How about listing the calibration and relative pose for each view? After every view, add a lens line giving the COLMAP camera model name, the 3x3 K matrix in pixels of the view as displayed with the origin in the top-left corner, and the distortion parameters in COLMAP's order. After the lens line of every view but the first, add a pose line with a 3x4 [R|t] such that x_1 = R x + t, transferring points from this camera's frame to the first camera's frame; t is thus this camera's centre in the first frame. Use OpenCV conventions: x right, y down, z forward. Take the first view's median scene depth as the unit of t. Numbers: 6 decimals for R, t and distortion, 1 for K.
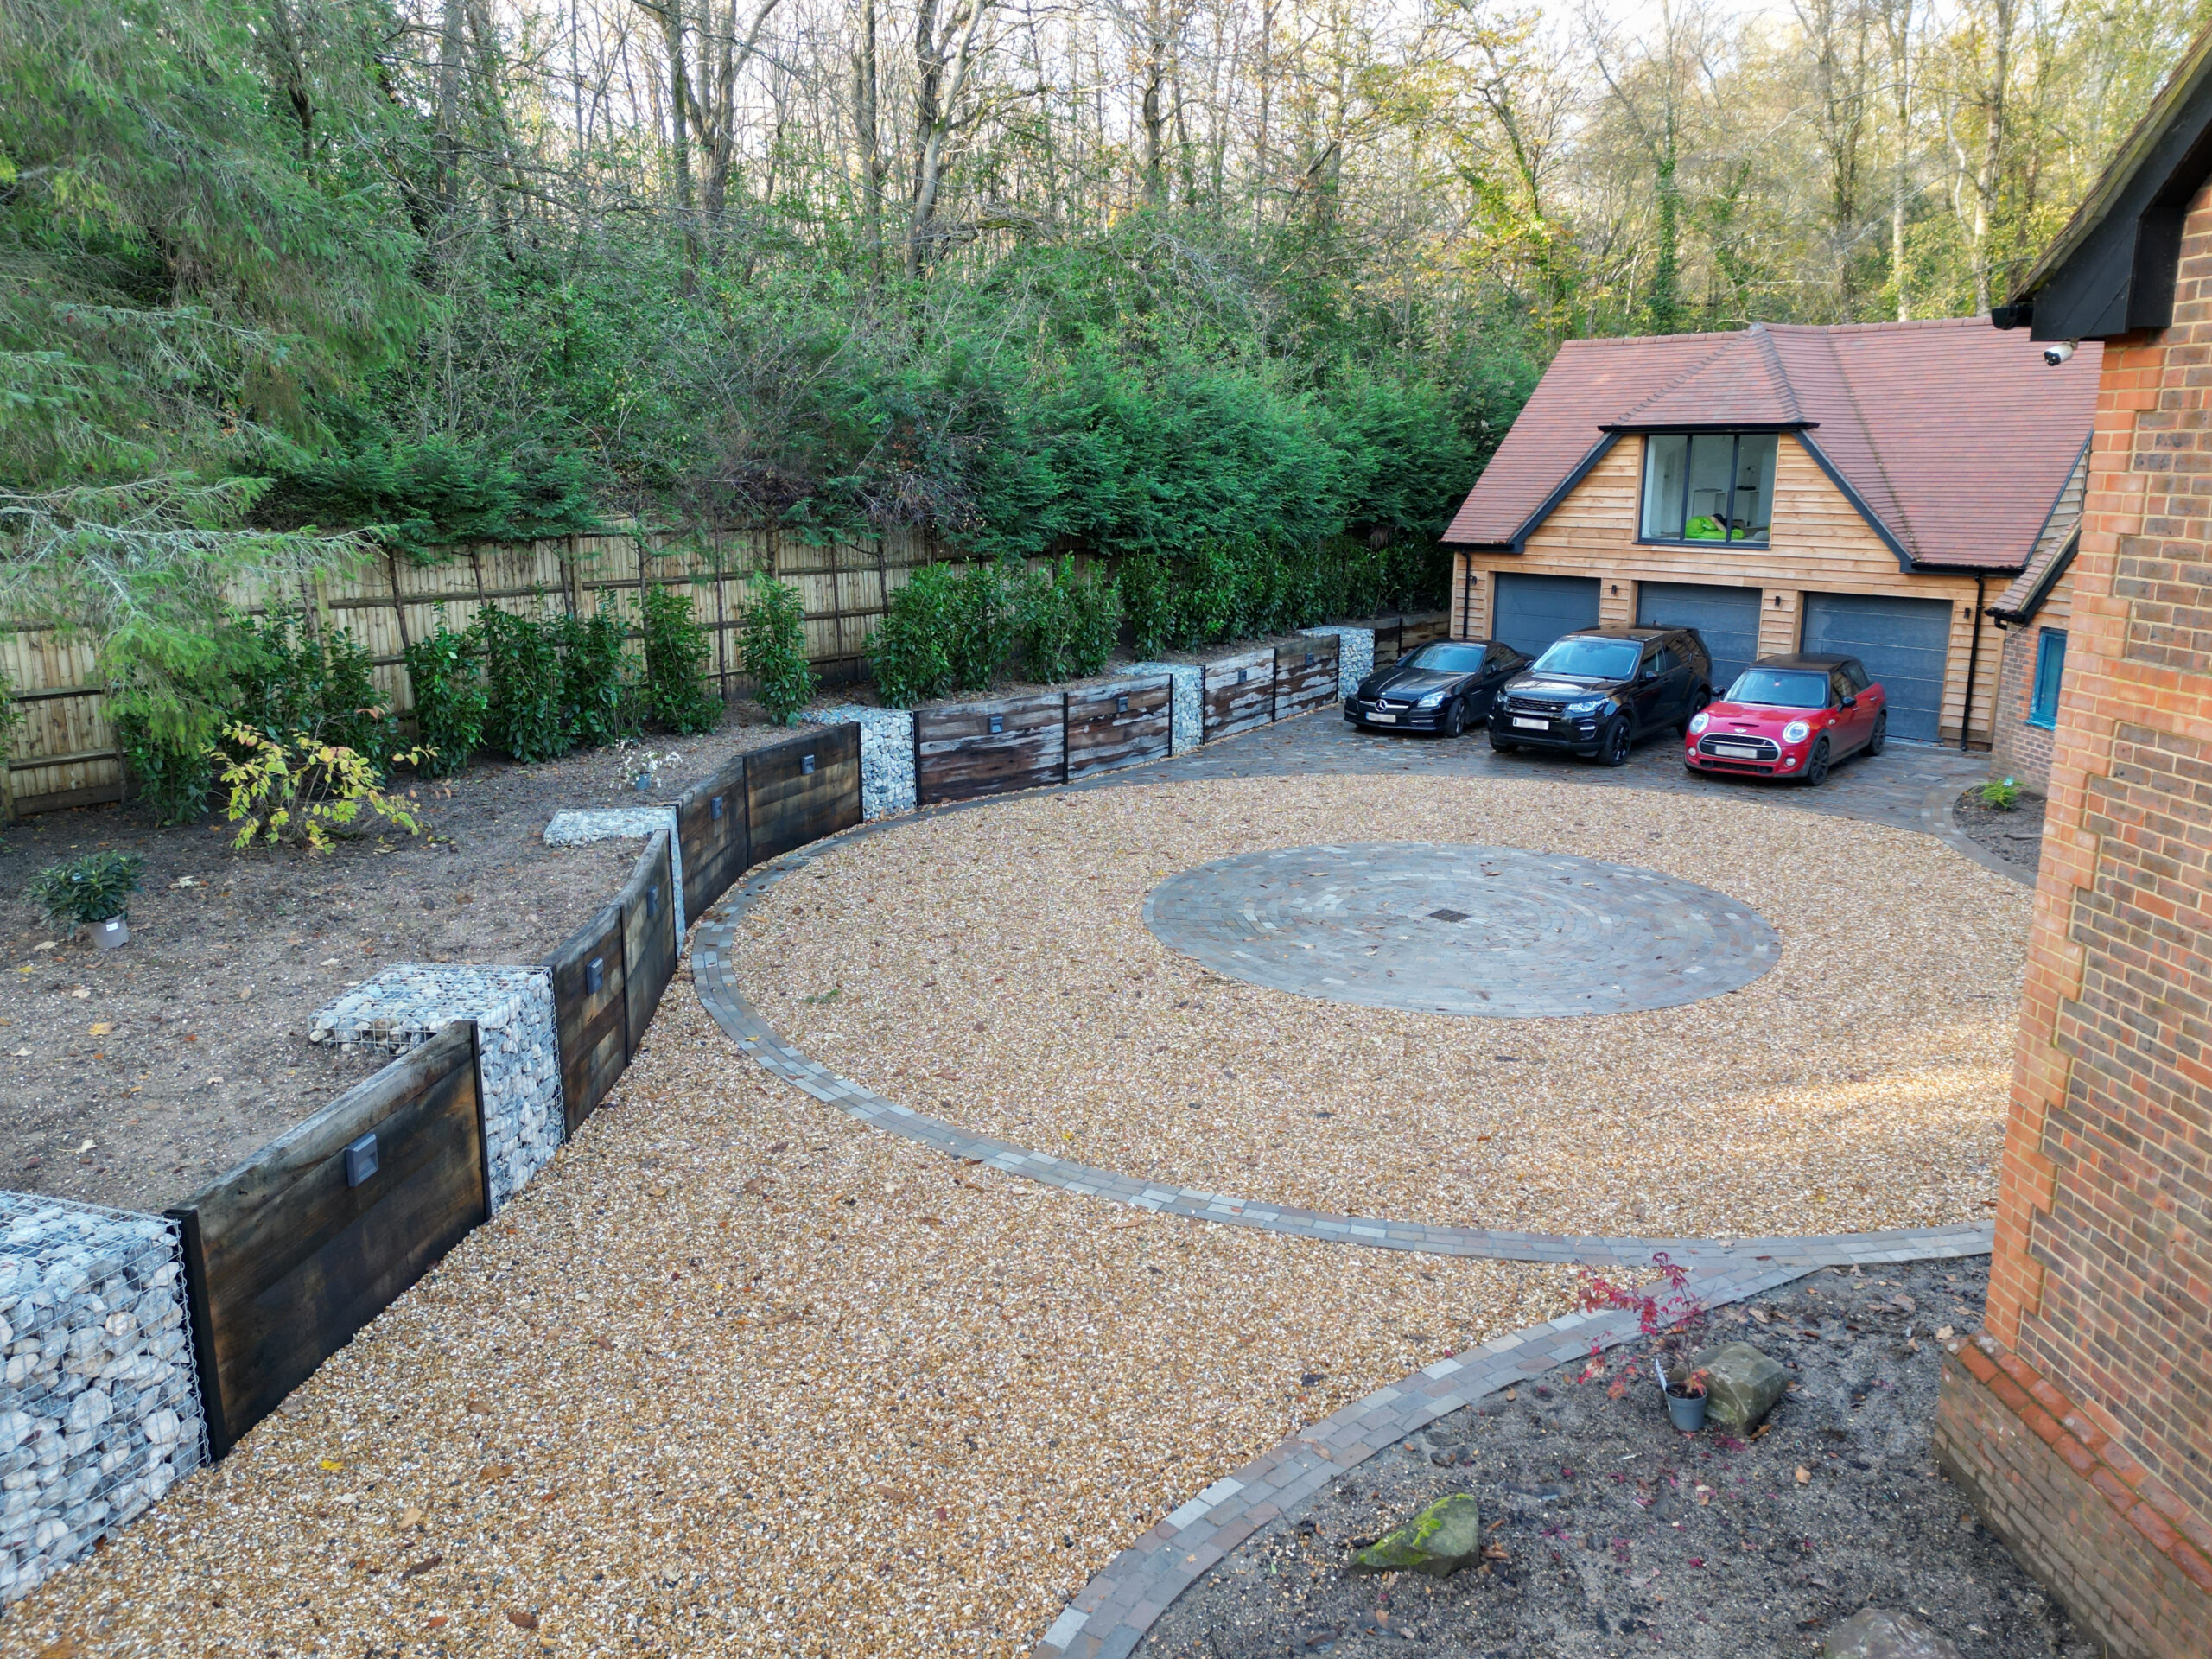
lens RADIAL K [[1532.6, 0, 1105.5], [0, 1532.6, 833.3], [0, 0, 1]] dist [0.030070, -0.000321]
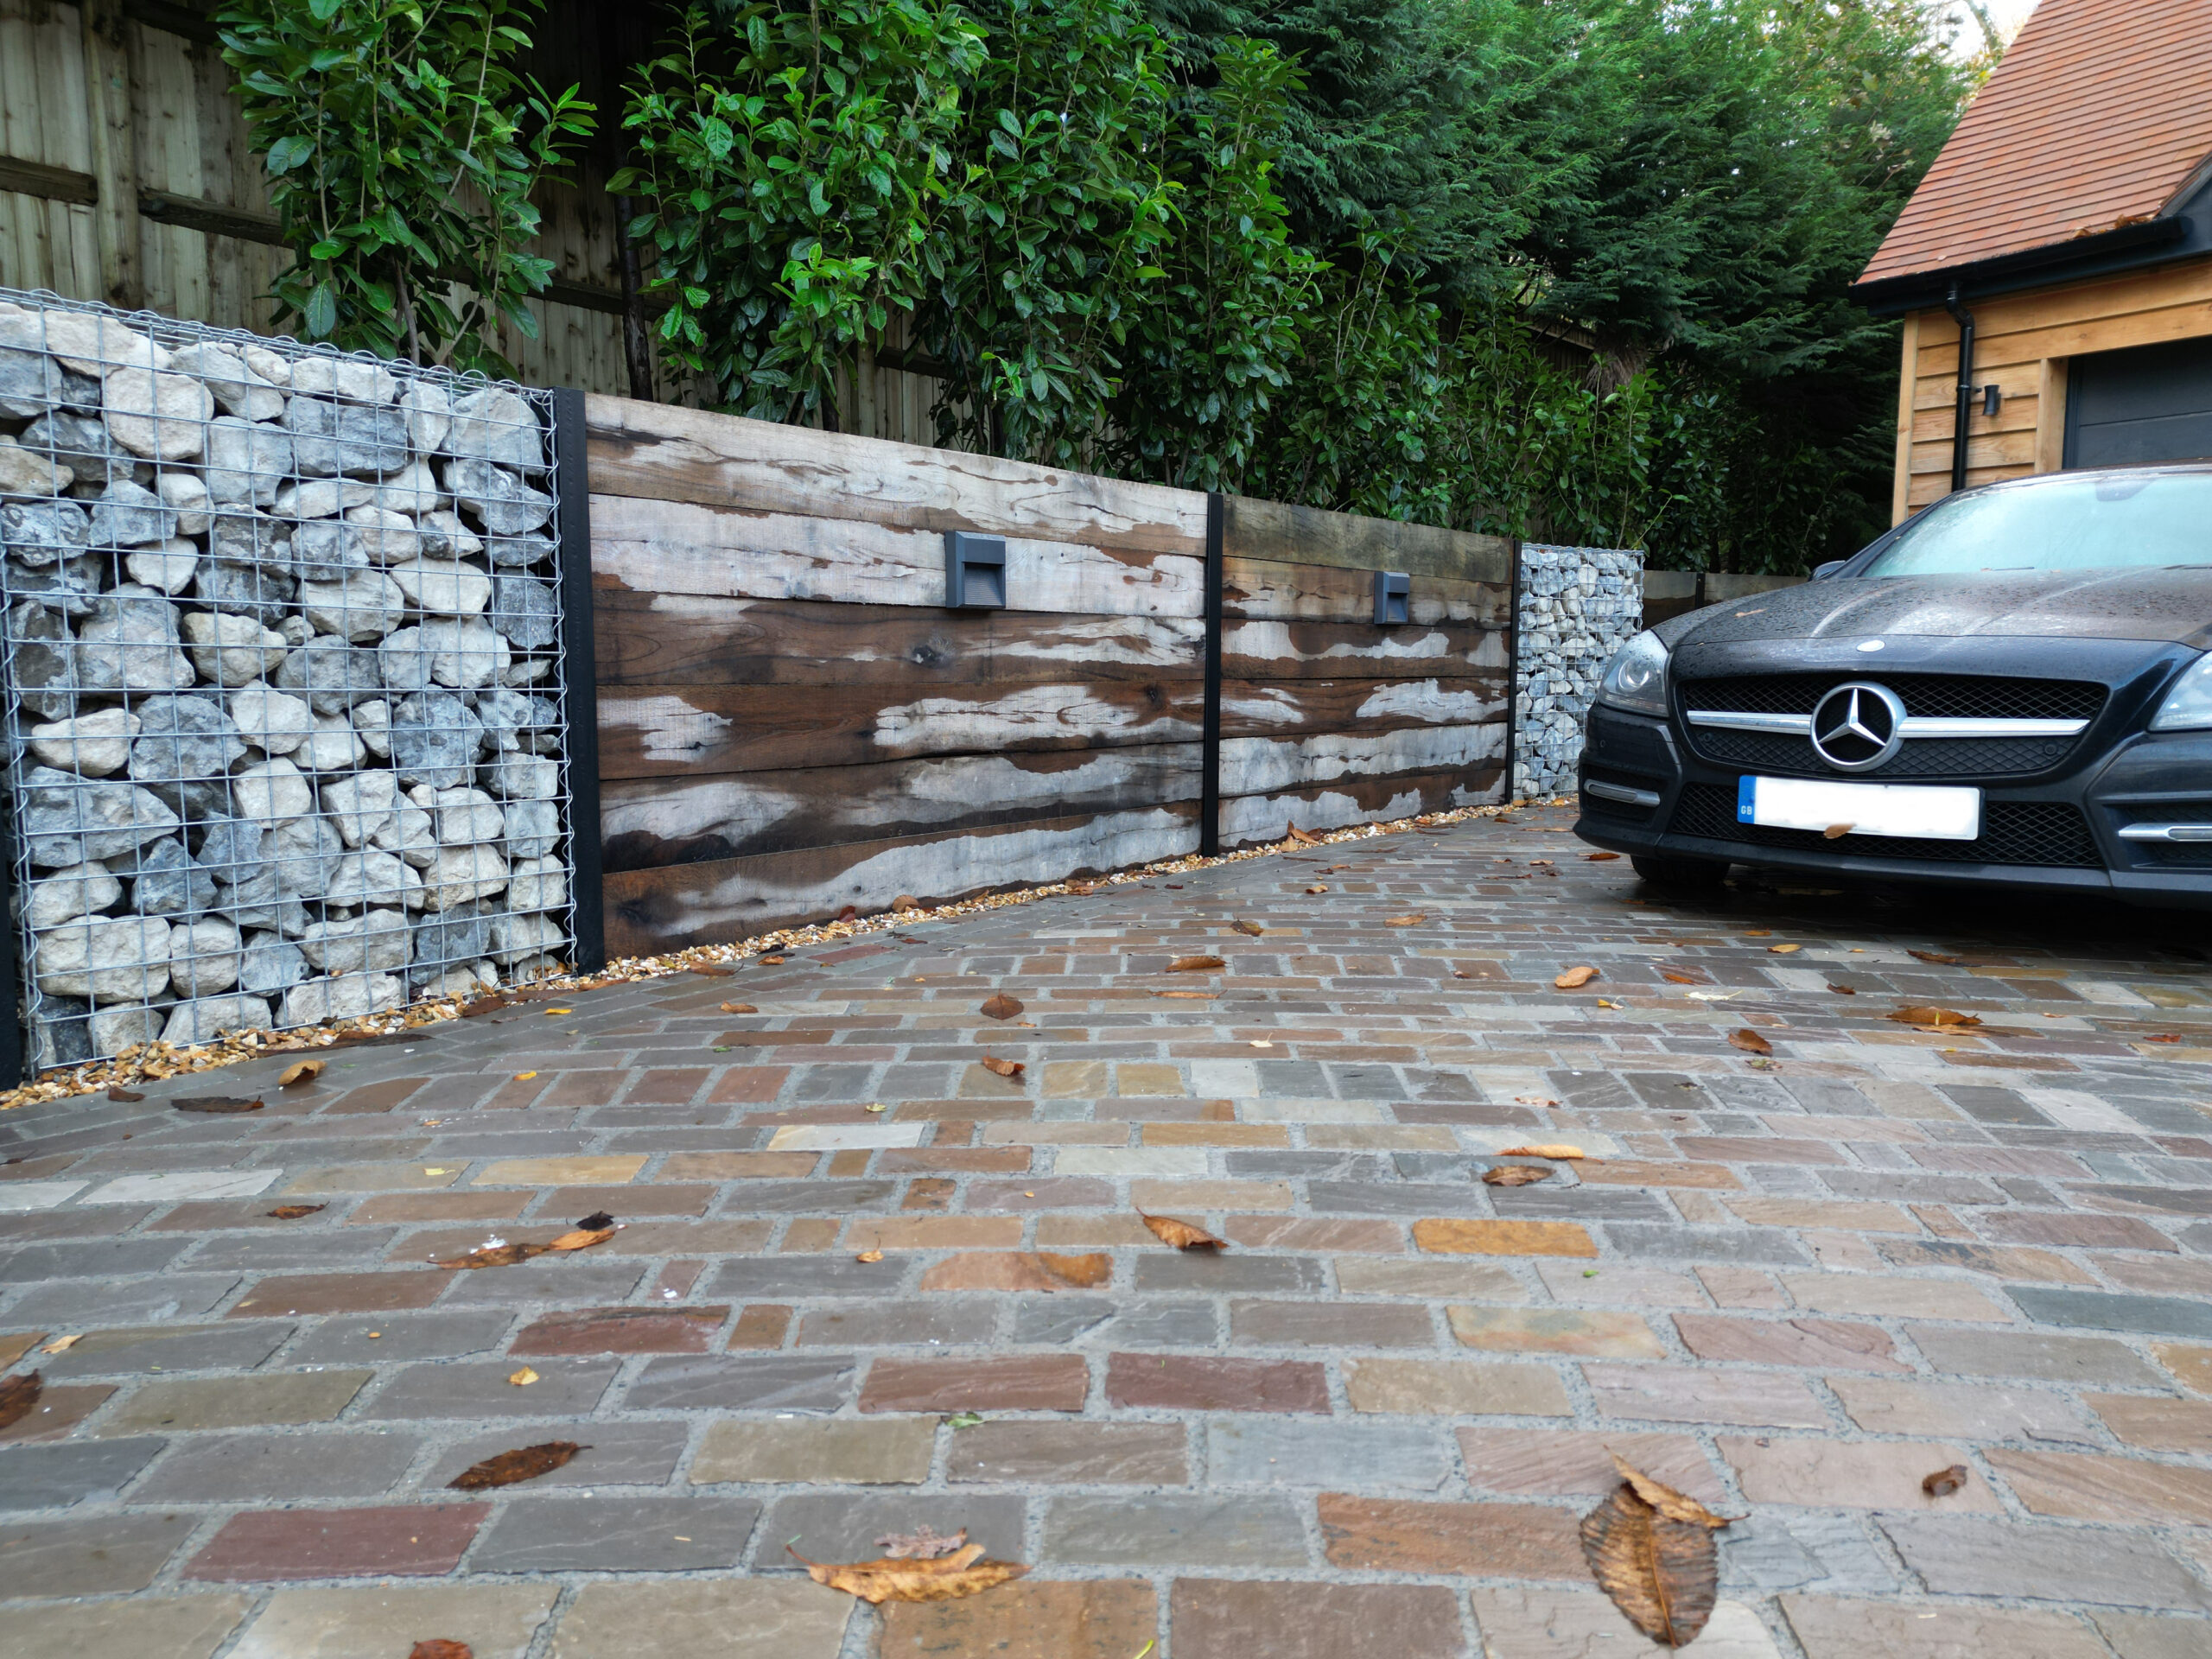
lens RADIAL K [[1532.6, 0, 1102.3], [0, 1532.6, 826.0], [0, 0, 1]] dist [0.030070, -0.000321]
pose [[0.996211, 0.014682, -0.085717, 0.113415], [-0.025866, 0.991063, -0.130860, -0.049565], [0.083029, 0.132581, 0.987688, 0.798471]]
